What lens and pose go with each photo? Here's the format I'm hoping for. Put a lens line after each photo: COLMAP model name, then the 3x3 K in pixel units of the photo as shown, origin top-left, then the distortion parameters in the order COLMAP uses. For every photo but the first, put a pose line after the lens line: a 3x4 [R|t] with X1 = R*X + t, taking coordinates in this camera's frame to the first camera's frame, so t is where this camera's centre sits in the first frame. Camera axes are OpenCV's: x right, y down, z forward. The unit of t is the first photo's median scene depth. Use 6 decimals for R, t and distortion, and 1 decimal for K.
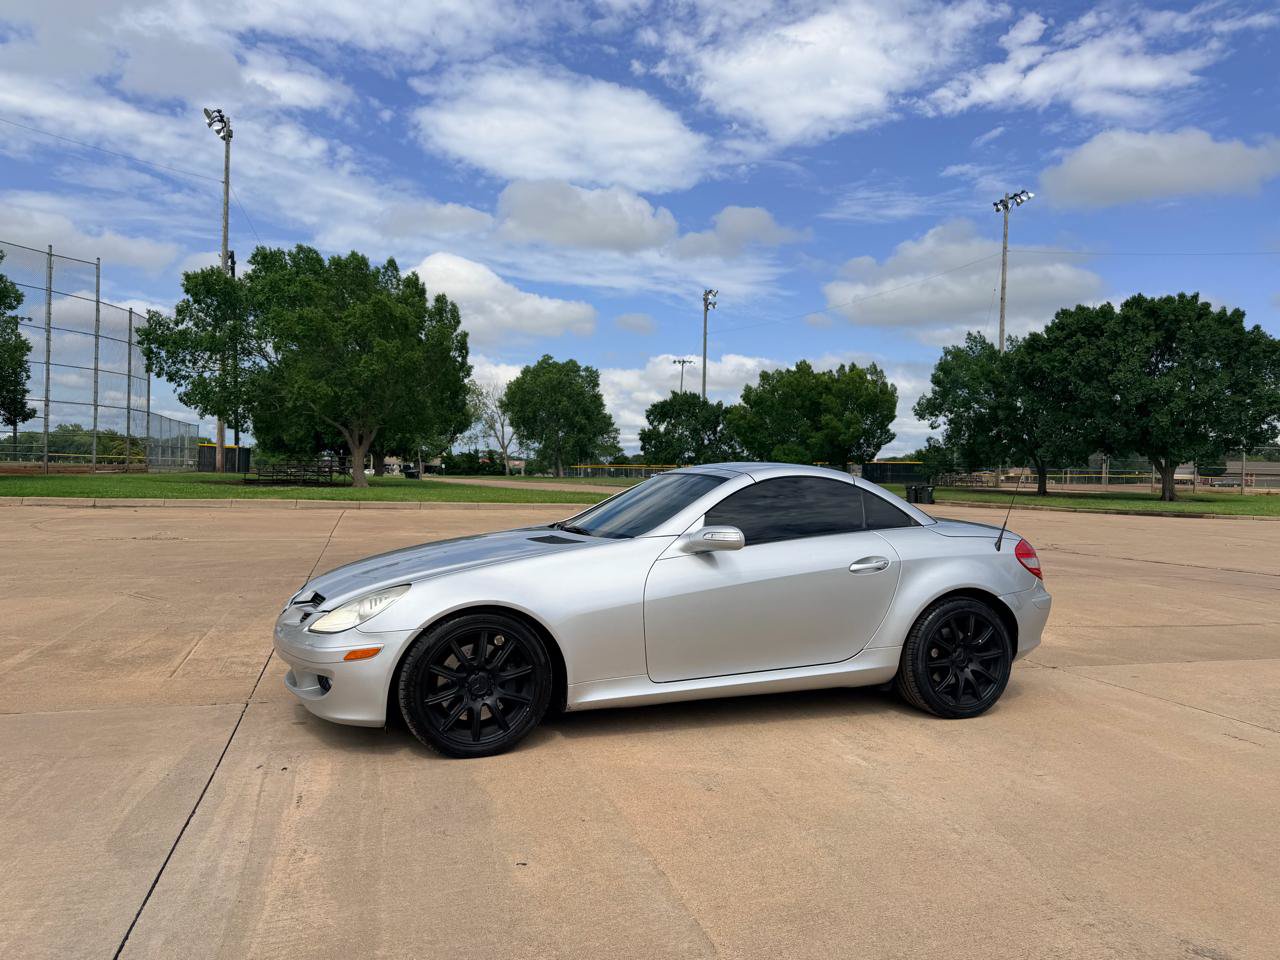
lens RADIAL K [[903.5, 0, 640.4], [0, 903.5, 485.5], [0, 0, 1]] dist [0.043887, -0.062039]
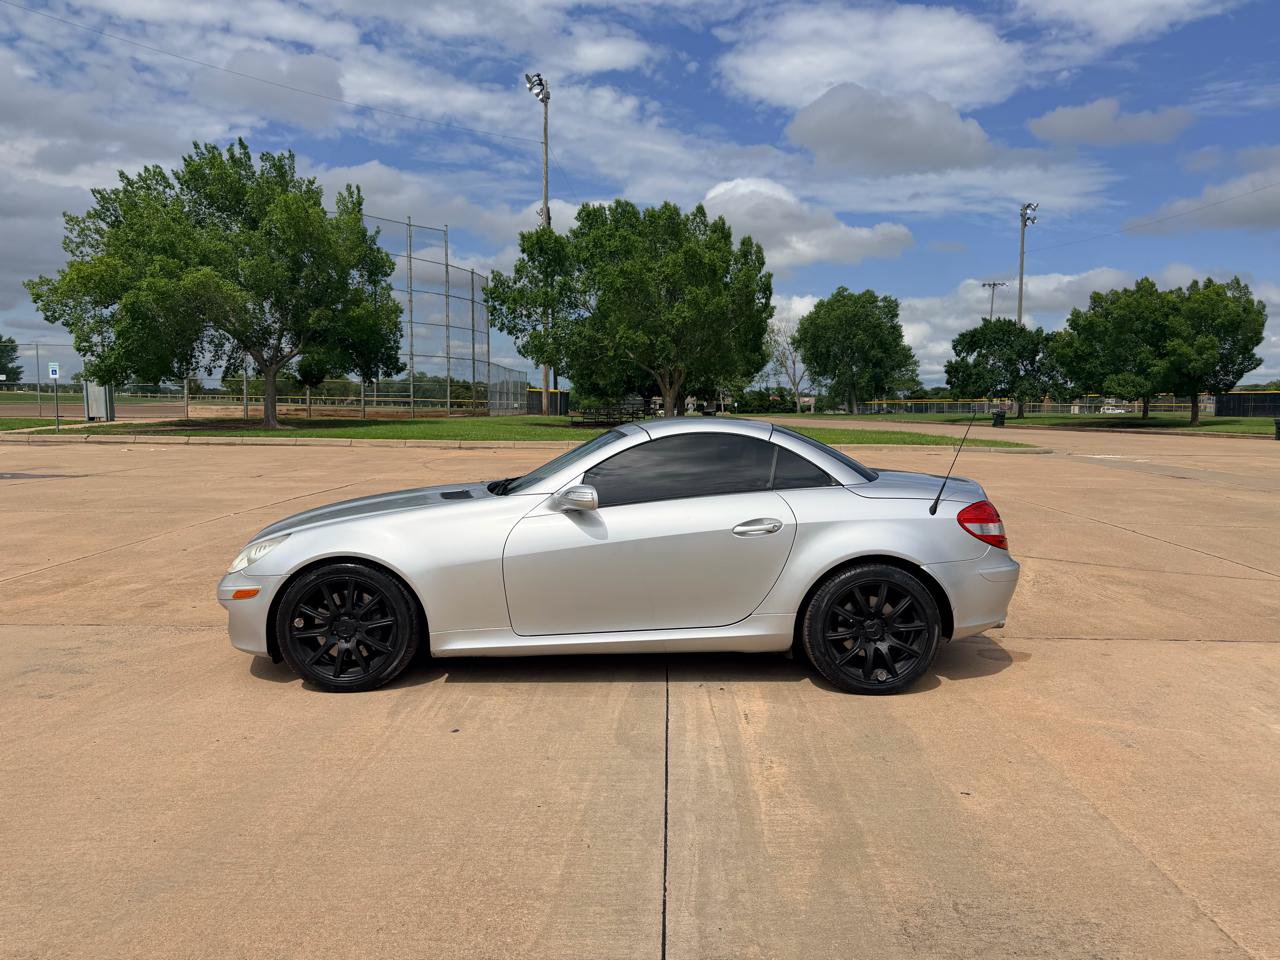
lens RADIAL K [[903.5, 0, 639.5], [0, 903.5, 485.6], [0, 0, 1]] dist [0.043887, -0.062039]
pose [[0.949705, 0.012349, -0.312903, -0.012161], [0.009648, 0.997594, 0.068655, -0.003531], [0.312998, -0.068221, 0.947300, -0.012757]]
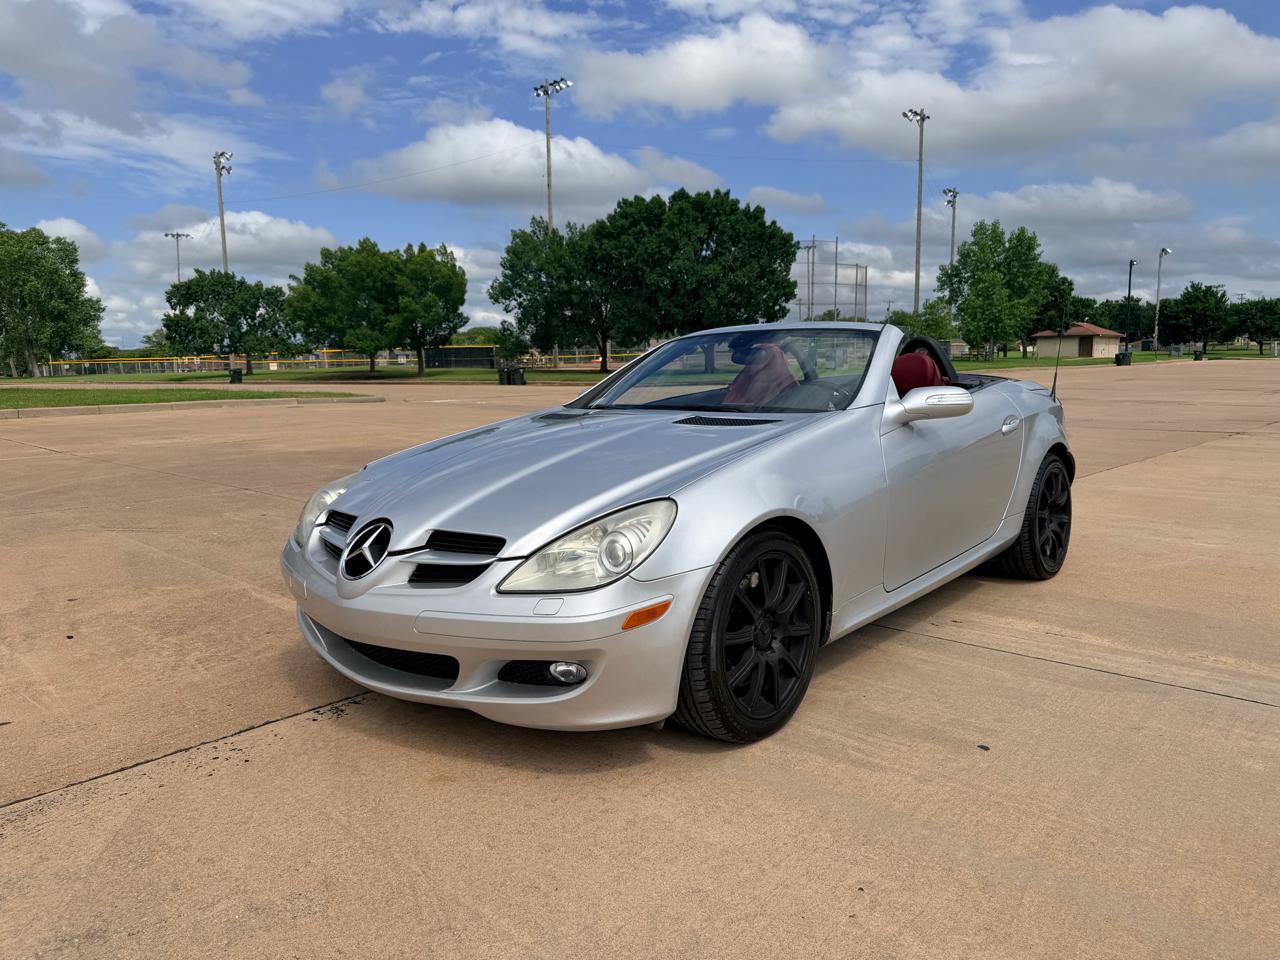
lens RADIAL K [[903.5, 0, 639.8], [0, 903.5, 487.0], [0, 0, 1]] dist [0.043887, -0.062039]
pose [[0.864036, -0.104066, 0.492557, -0.114236], [0.041222, 0.989741, 0.136799, 0.000265], [-0.501740, -0.097896, 0.859461, 0.029067]]
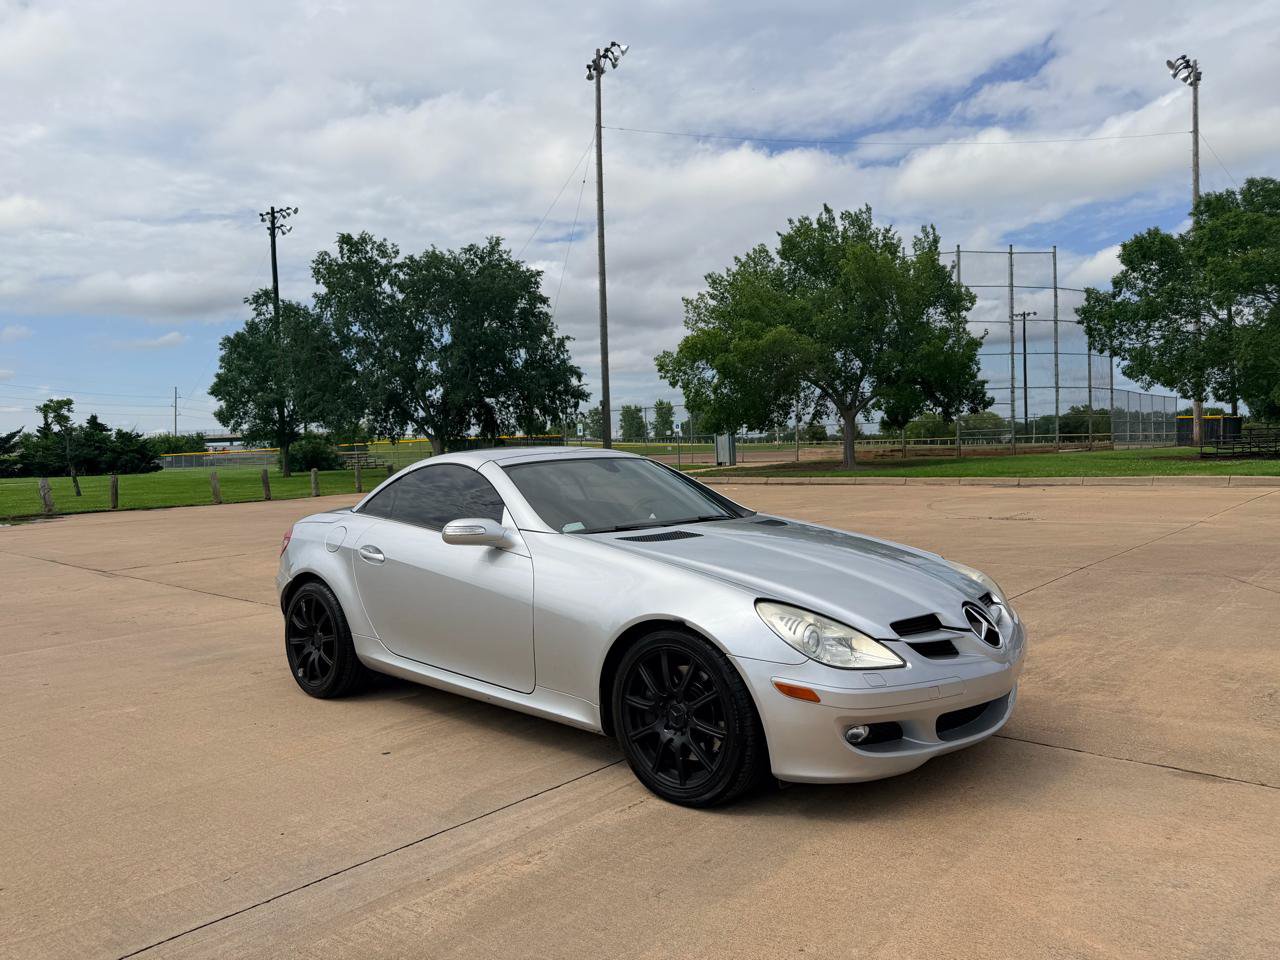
lens RADIAL K [[903.5, 0, 642.6], [0, 903.5, 474.1], [0, 0, 1]] dist [0.043887, -0.062039]
pose [[0.523752, -0.020010, -0.851636, 0.039761], [0.031892, 0.999484, -0.003871, -0.000192], [0.851274, -0.025133, 0.524119, 0.044105]]
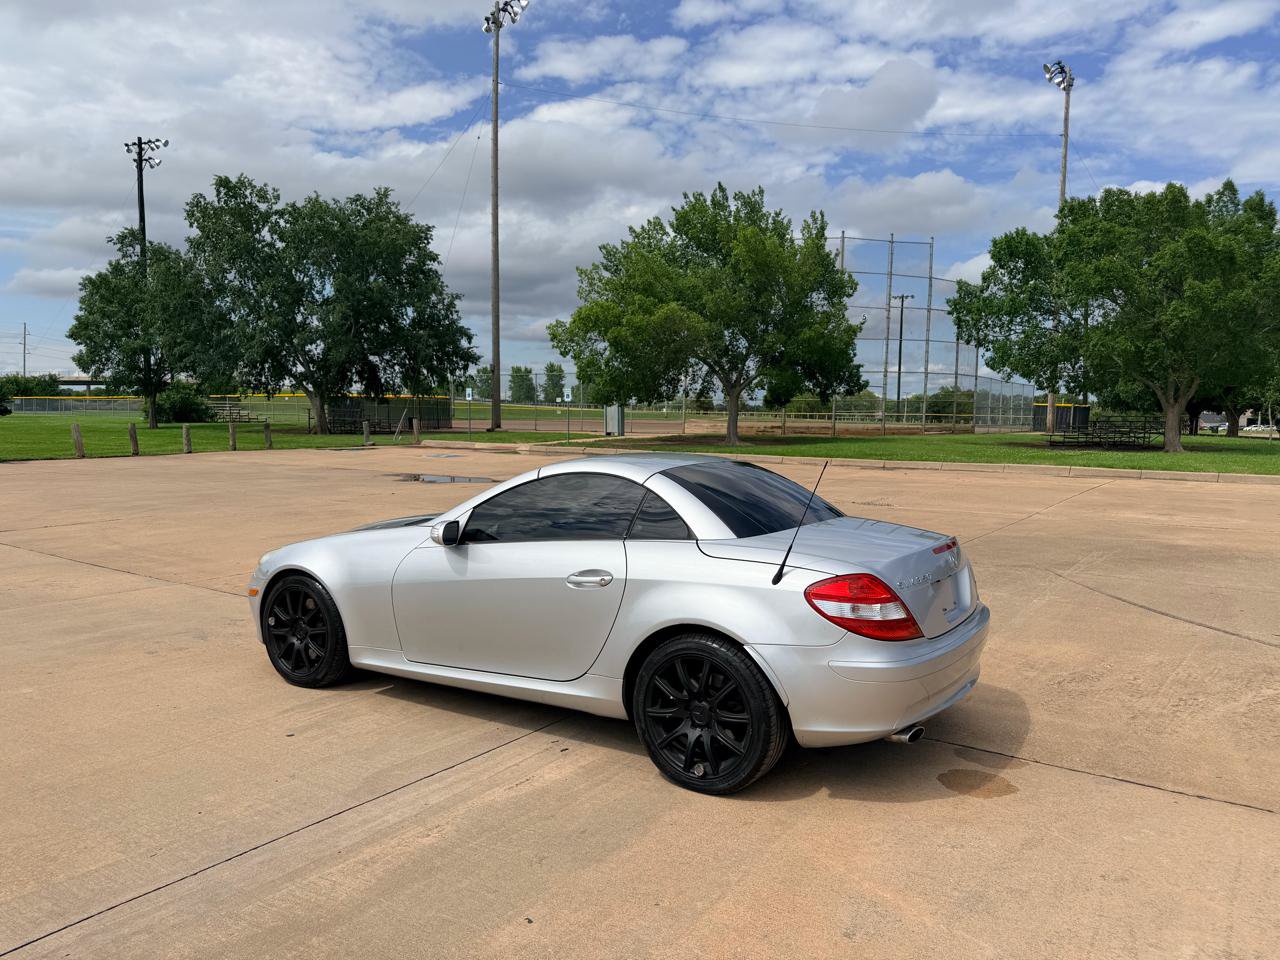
lens RADIAL K [[903.5, 0, 641.4], [0, 903.5, 475.4], [0, 0, 1]] dist [0.043887, -0.062039]
pose [[0.624439, 0.034596, -0.780307, 0.049051], [-0.005213, 0.999181, 0.040129, -0.006399], [0.781056, -0.020990, 0.624108, 0.037345]]
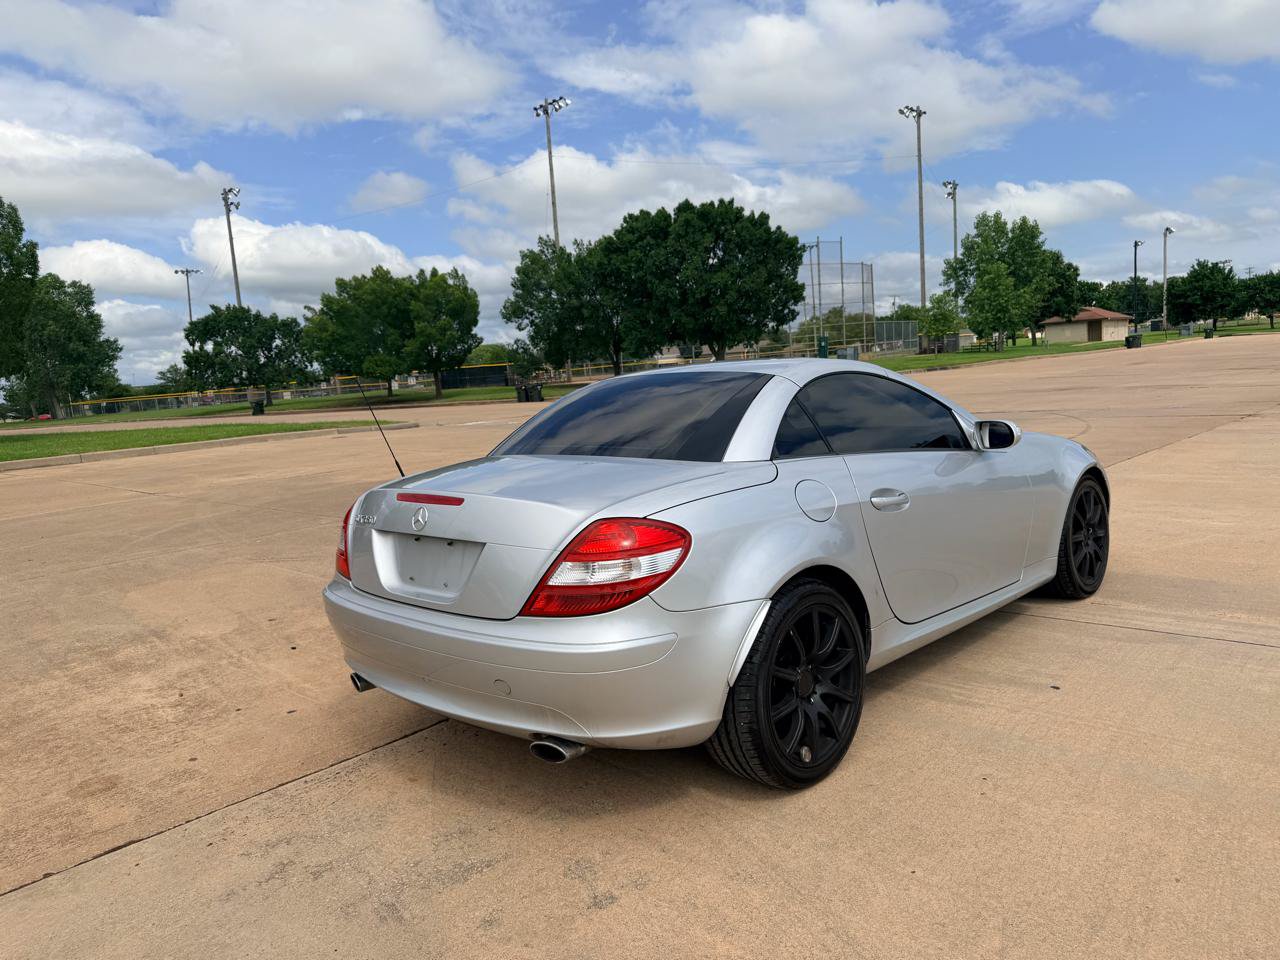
lens RADIAL K [[903.5, 0, 636.4], [0, 903.5, 491.3], [0, 0, 1]] dist [0.043887, -0.062039]
pose [[0.865763, -0.148729, 0.477843, -0.135829], [0.096892, 0.986567, 0.131518, -0.004860], [-0.490985, -0.067564, 0.868544, 0.016647]]
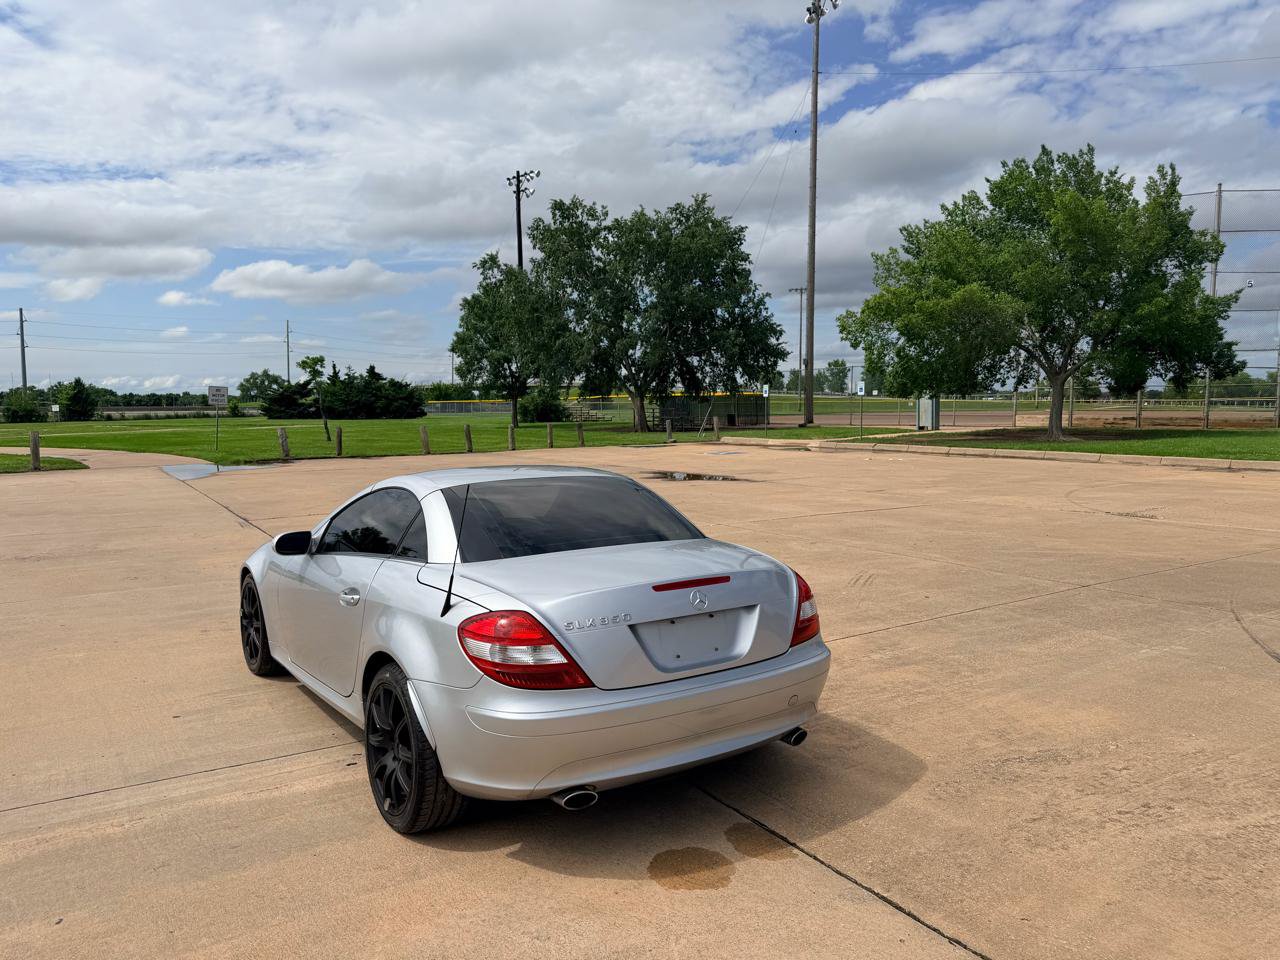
lens RADIAL K [[903.5, 0, 641.1], [0, 903.5, 473.2], [0, 0, 1]] dist [0.043887, -0.062039]
pose [[0.271575, 0.042538, -0.961477, 0.071861], [0.002294, 0.998991, 0.044846, -0.008687], [0.962415, -0.014385, 0.271203, 0.099220]]
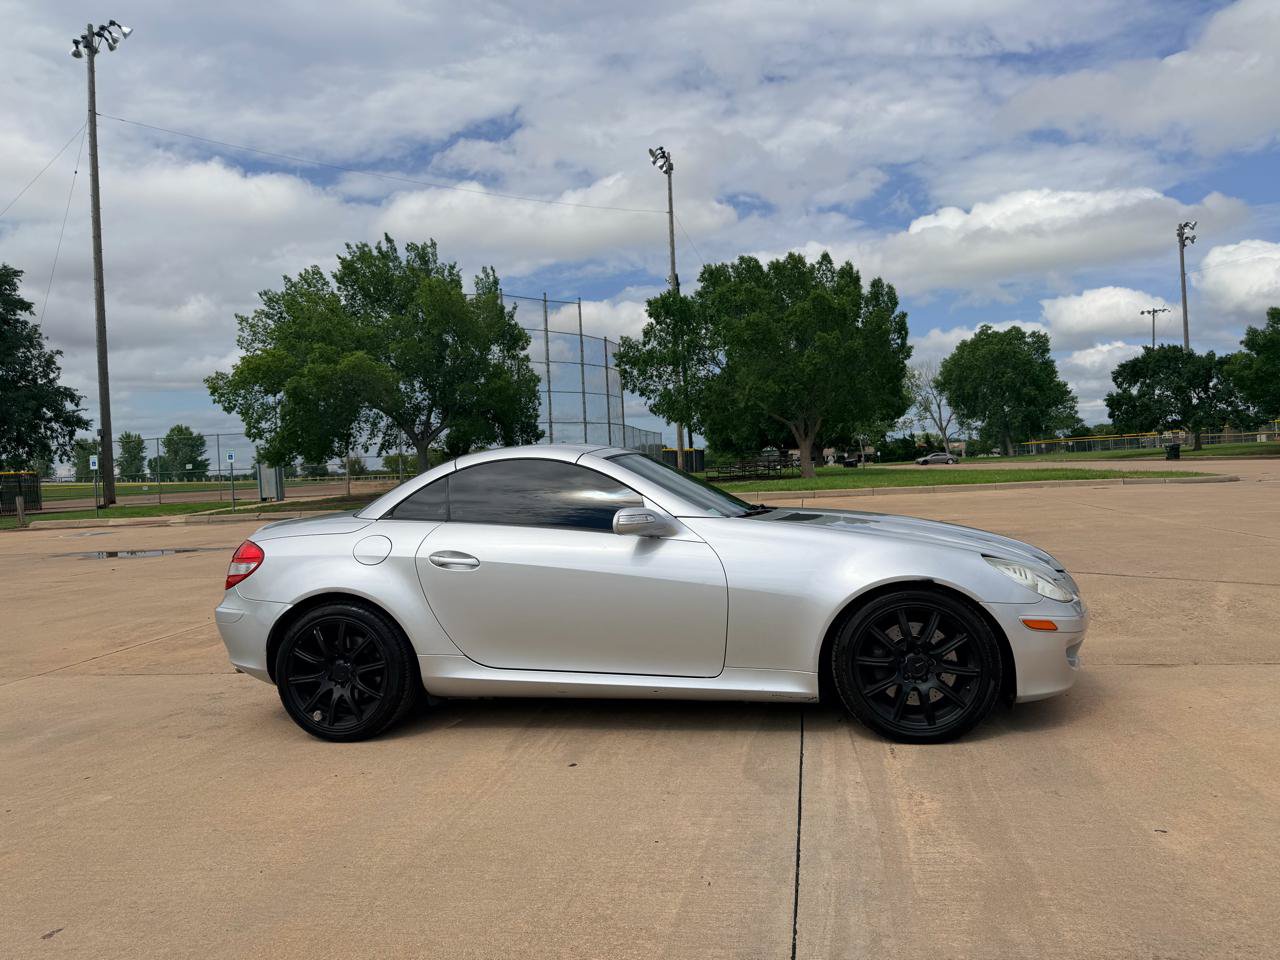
lens RADIAL K [[903.5, 0, 632.1], [0, 903.5, 474.9], [0, 0, 1]] dist [0.043887, -0.062039]
pose [[0.885179, -0.064536, -0.460752, -0.011553], [0.064245, 0.997800, -0.016333, 0.001793], [0.460793, -0.015143, 0.887378, -0.006753]]
